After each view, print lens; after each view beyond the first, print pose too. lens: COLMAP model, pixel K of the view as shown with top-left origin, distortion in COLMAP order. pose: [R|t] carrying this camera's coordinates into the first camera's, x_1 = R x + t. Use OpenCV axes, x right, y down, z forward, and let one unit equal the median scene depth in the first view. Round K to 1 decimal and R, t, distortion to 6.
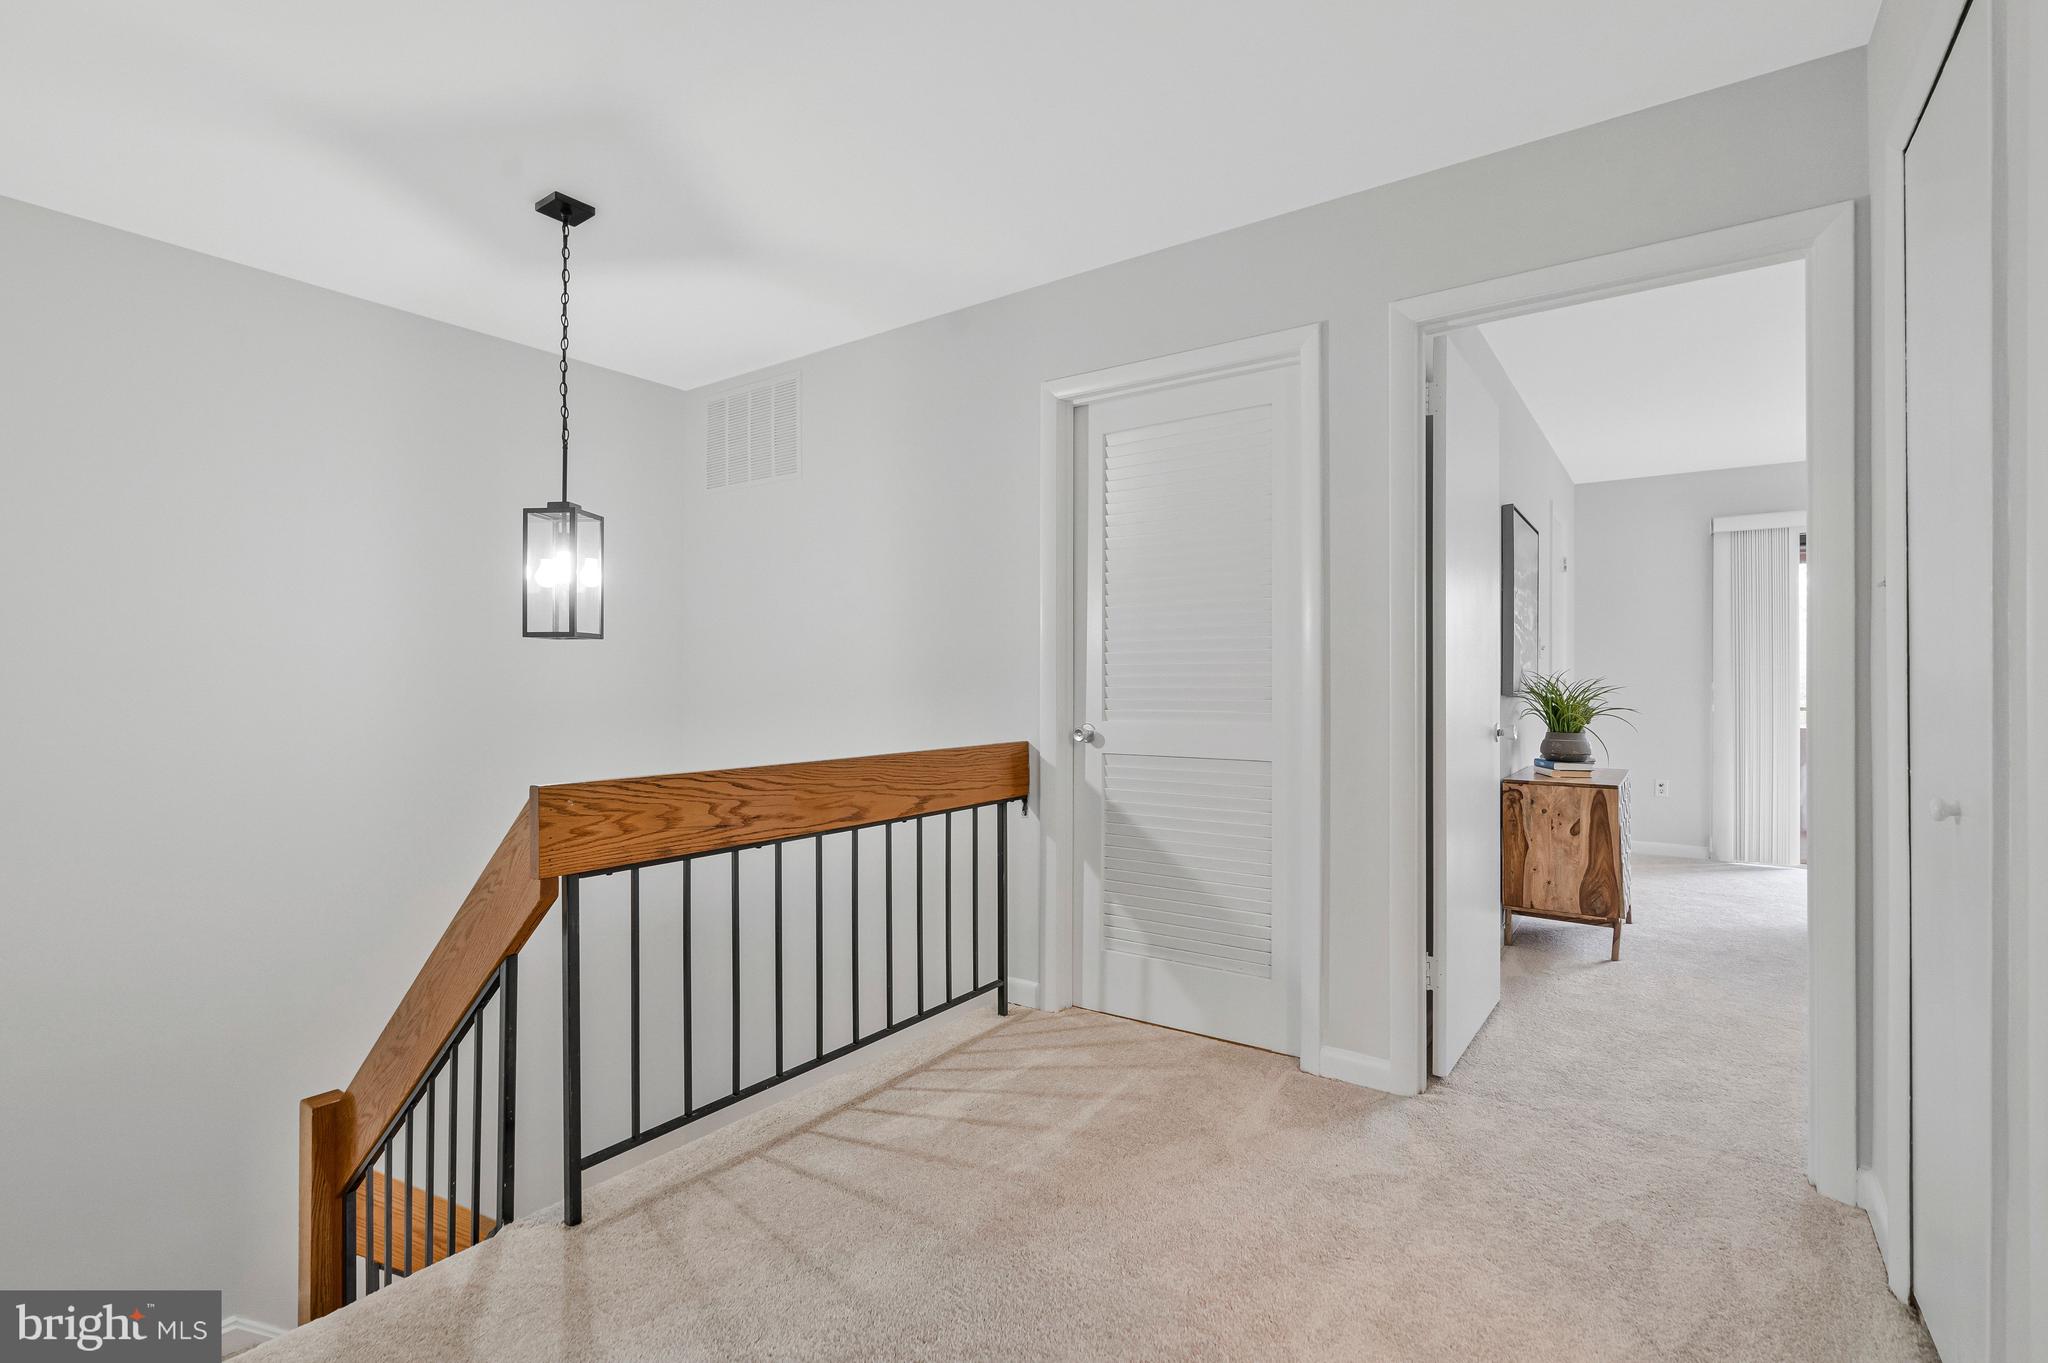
lens RADIAL K [[945.2, 0, 1021.9], [0, 945.2, 689.1], [0, 0, 1]] dist [-0.004294, 0.001496]
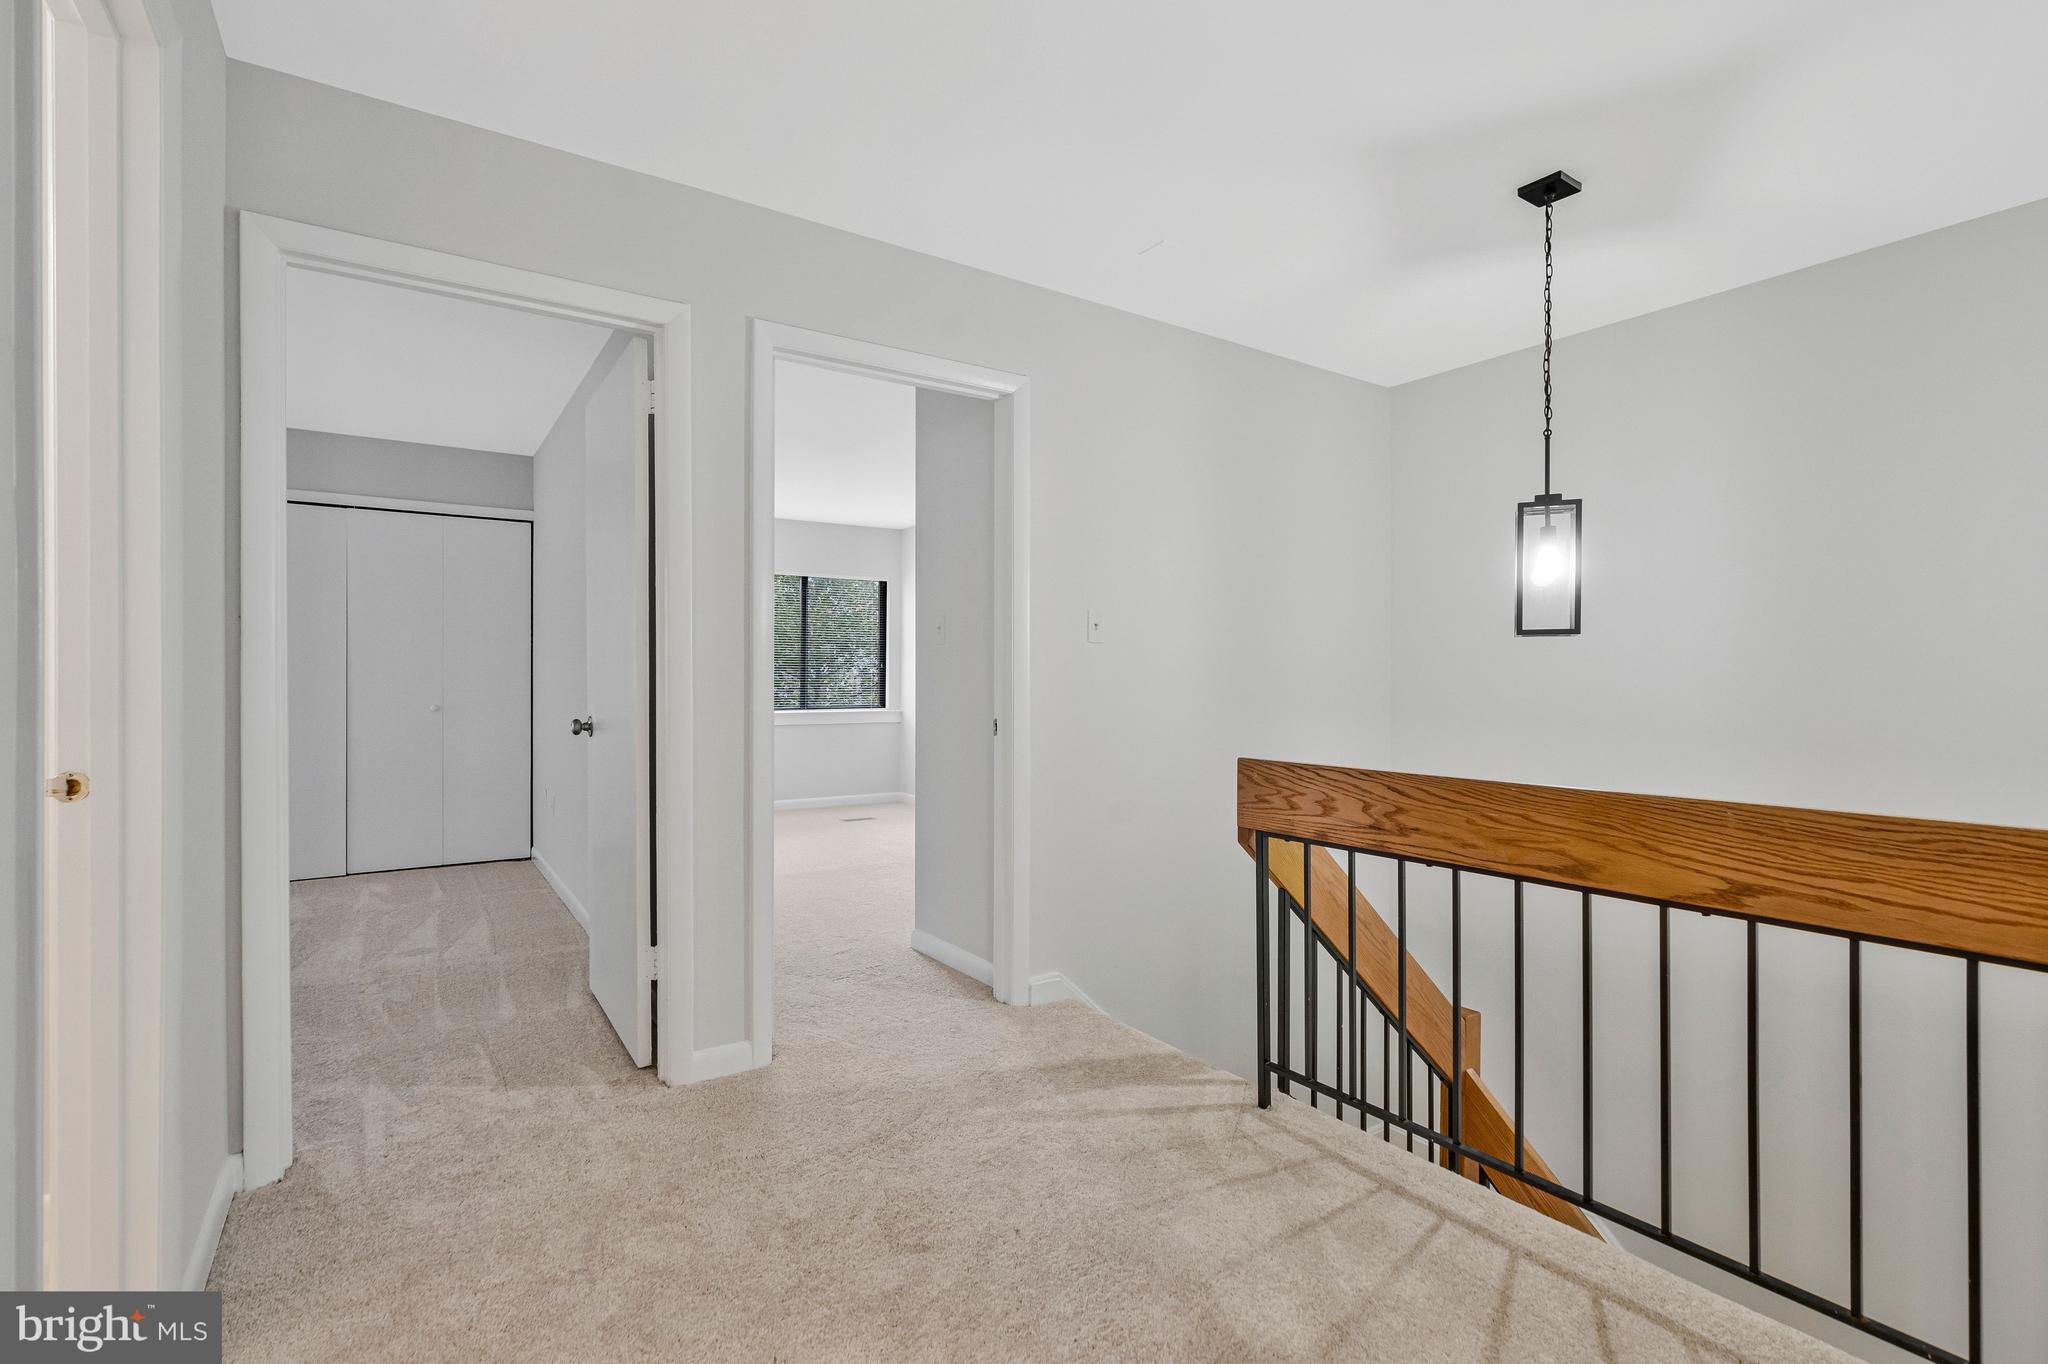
lens RADIAL K [[947.5, 0, 1024.0], [0, 947.5, 682.0], [0, 0, 1]] dist [-0.002914, 0.000783]
pose [[-0.356720, 0.005548, -0.934195, 0.714569], [-0.002227, 0.999974, 0.006789, -0.011464], [0.934209, 0.004502, -0.356699, 0.991112]]
